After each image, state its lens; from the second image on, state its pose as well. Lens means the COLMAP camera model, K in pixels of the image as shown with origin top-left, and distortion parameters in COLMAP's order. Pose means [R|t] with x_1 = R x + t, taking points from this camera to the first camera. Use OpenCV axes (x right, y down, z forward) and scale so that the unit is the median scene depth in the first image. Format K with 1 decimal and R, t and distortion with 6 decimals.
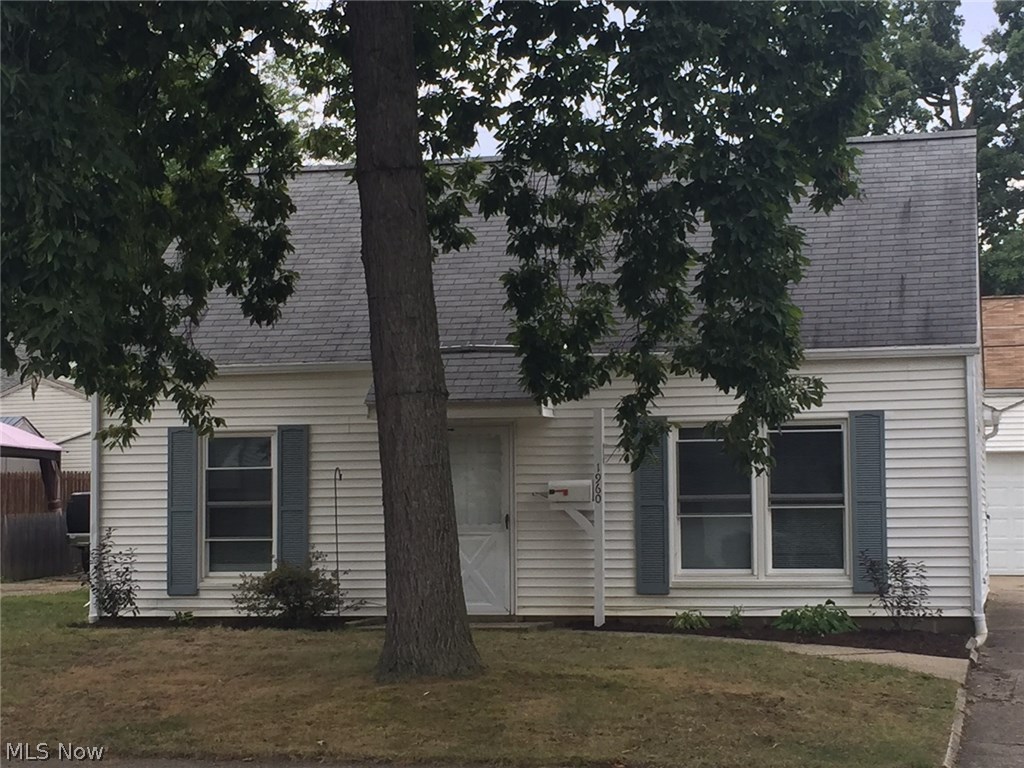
lens RADIAL K [[2032.5, 0, 512.0], [0, 2032.5, 384.0], [0, 0, 1]] dist [0.035472, -0.009552]
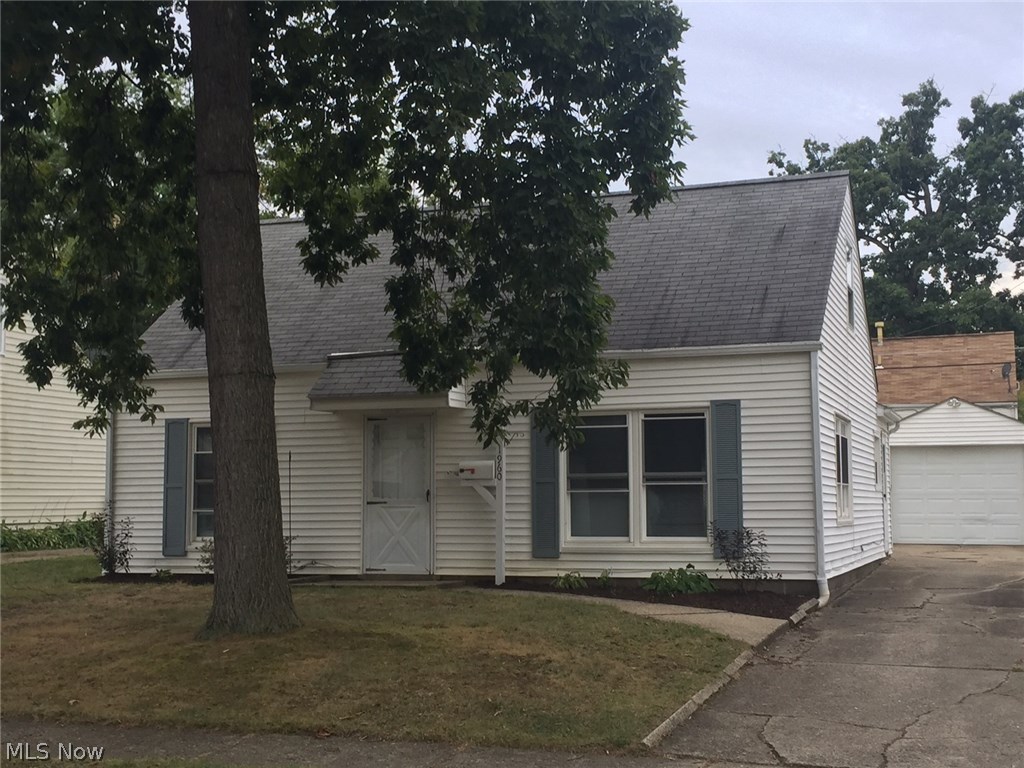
lens RADIAL K [[1347.5, 0, 512.0], [0, 1347.5, 384.0], [0, 0, 1]] dist [0.034616, 0.054669]
pose [[0.993474, -0.007065, -0.113838, 0.139068], [0.004572, 0.999744, -0.022149, 0.020085], [0.113965, 0.021484, 0.993252, 0.221447]]
